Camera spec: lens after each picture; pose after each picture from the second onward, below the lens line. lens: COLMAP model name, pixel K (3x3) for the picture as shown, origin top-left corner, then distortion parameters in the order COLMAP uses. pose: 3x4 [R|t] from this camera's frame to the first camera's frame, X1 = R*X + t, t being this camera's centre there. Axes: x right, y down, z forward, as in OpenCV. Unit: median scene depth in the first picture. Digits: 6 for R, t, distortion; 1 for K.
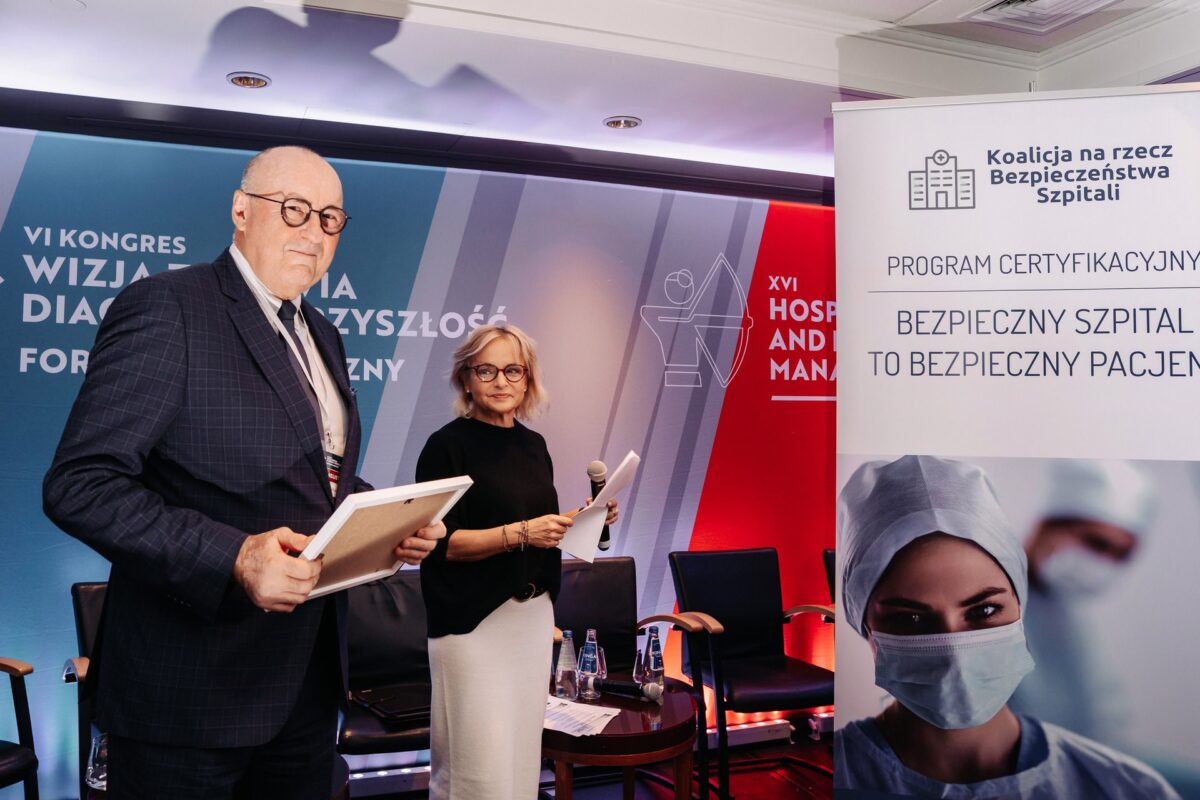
lens RADIAL K [[944.9, 0, 523.4], [0, 944.9, 348.4], [0, 0, 1]] dist [-0.091476, 0.072389]
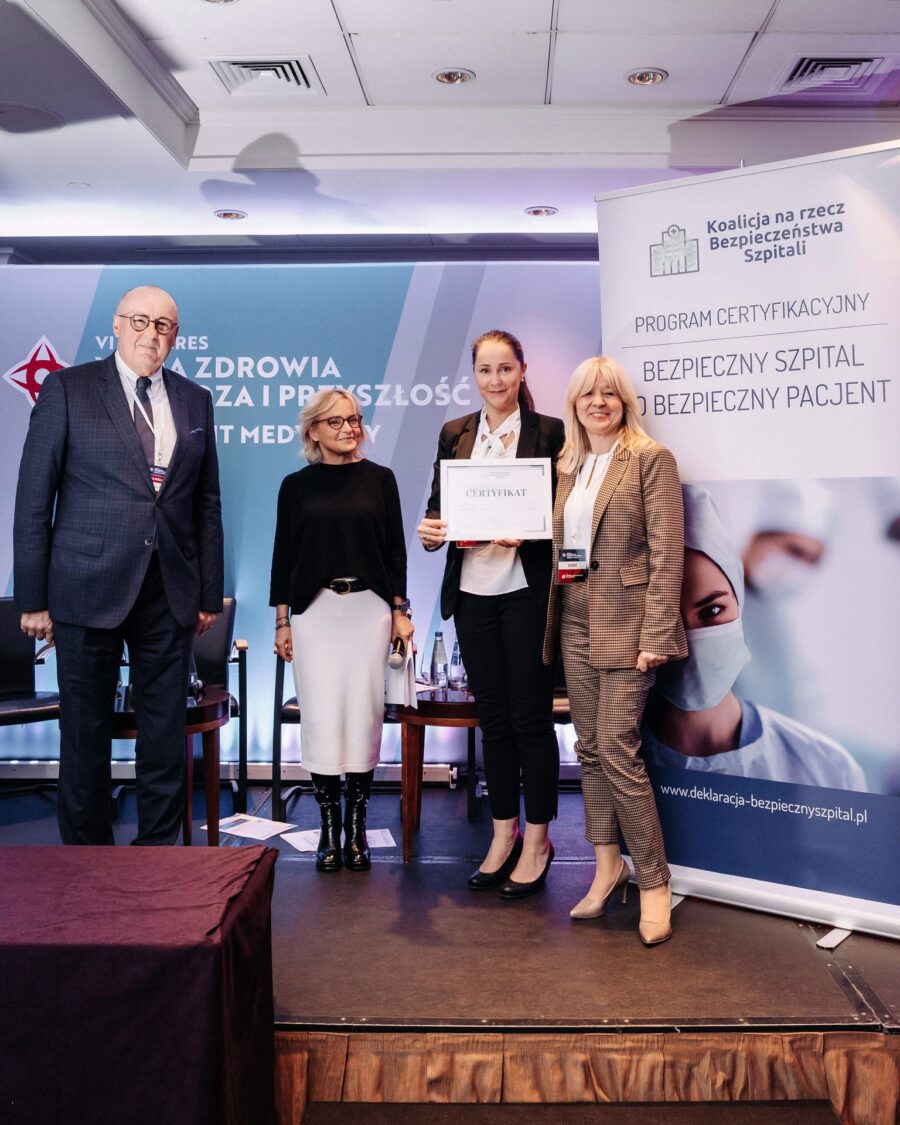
lens RADIAL K [[1117.9, 0, 490.7], [0, 1117.9, 425.6], [0, 0, 1]] dist [-0.075763, 0.032502]
pose [[0.938650, -0.038596, -0.342706, 0.722831], [0.034704, 0.999245, -0.017485, 0.062194], [0.343122, 0.004519, 0.939280, -0.429555]]
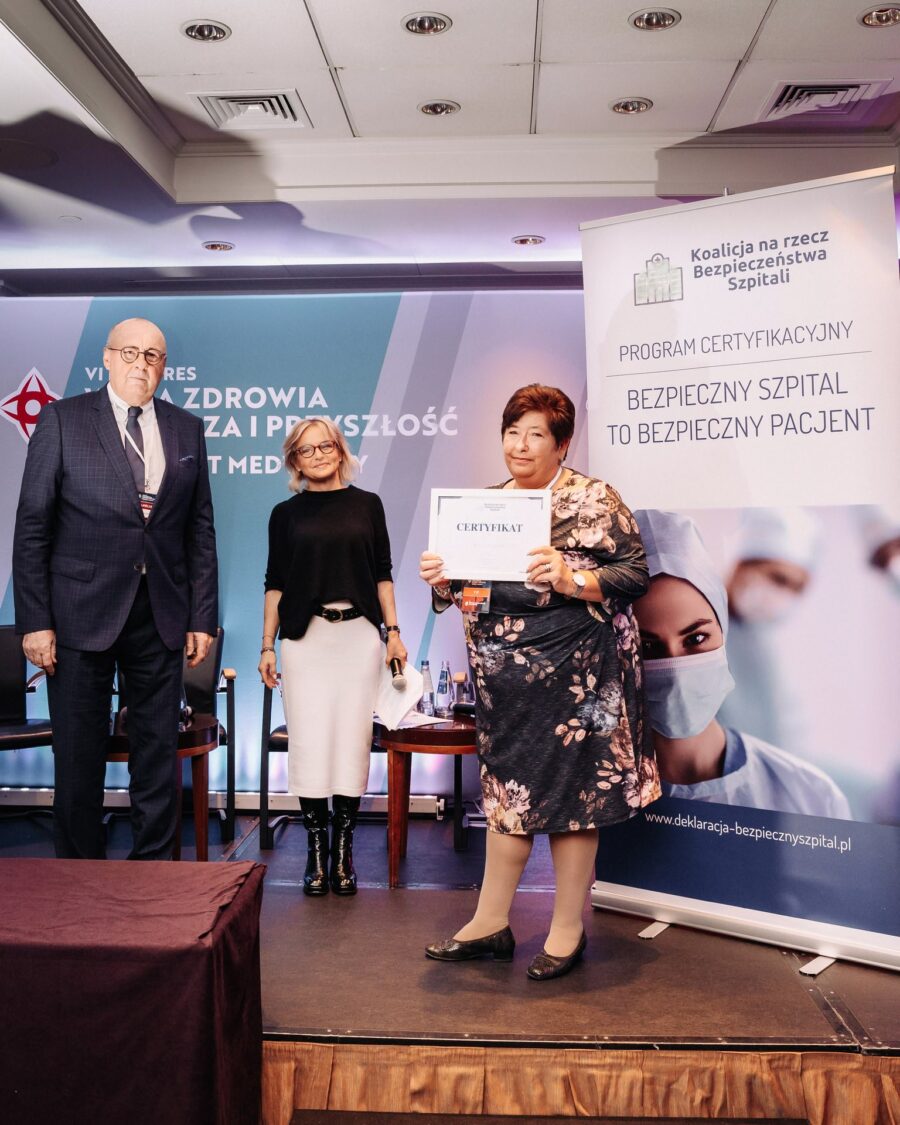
lens RADIAL K [[1161.4, 0, 429.7], [0, 1161.4, 458.6], [0, 0, 1]] dist [-0.070444, 0.019391]
pose [[0.921546, -0.039913, -0.386213, 0.757457], [0.034912, 0.999191, -0.019957, 0.070735], [0.386697, 0.004908, 0.922194, -0.492813]]
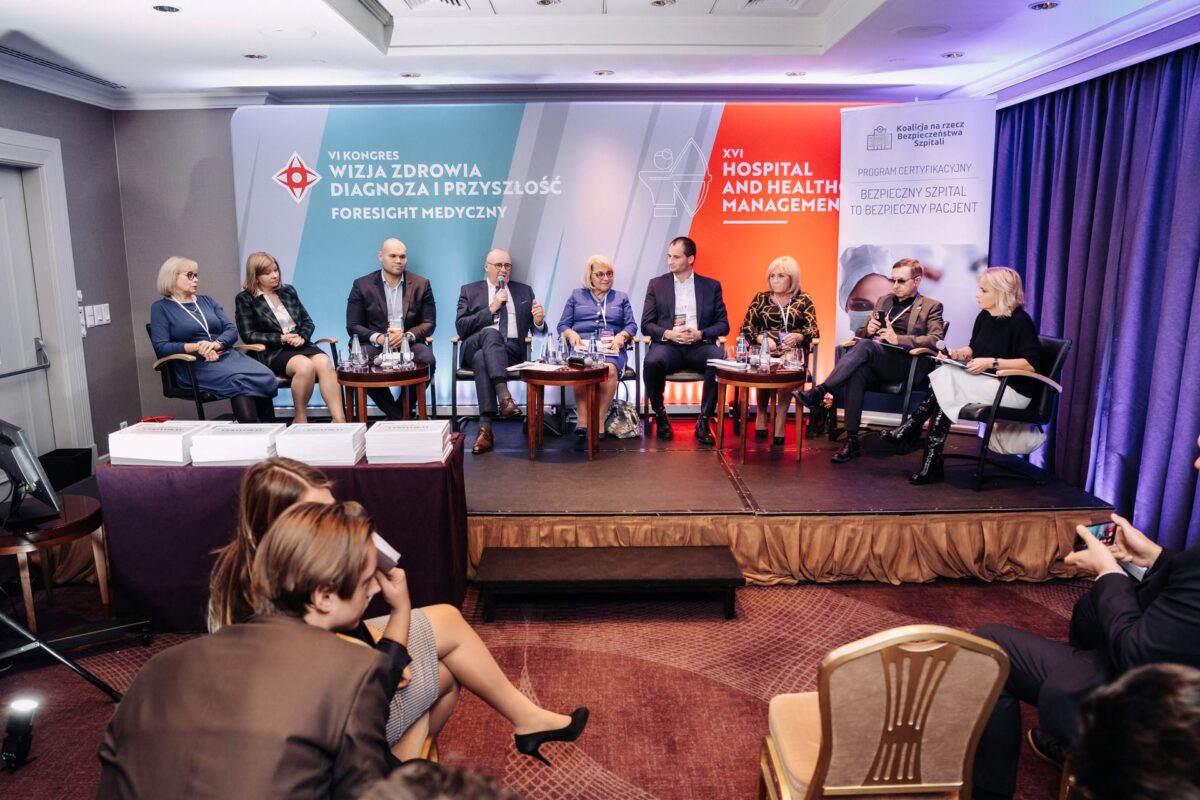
lens RADIAL K [[826.8, 0, 600.0], [0, 826.8, 400.0], [0, 0, 1]] dist [-0.080747, 0.062670]
pose [[0.944636, 0.045992, -0.324882, 0.934394], [0.035650, 0.969881, 0.240958, -0.004706], [0.326179, -0.239199, 0.914544, -0.903155]]
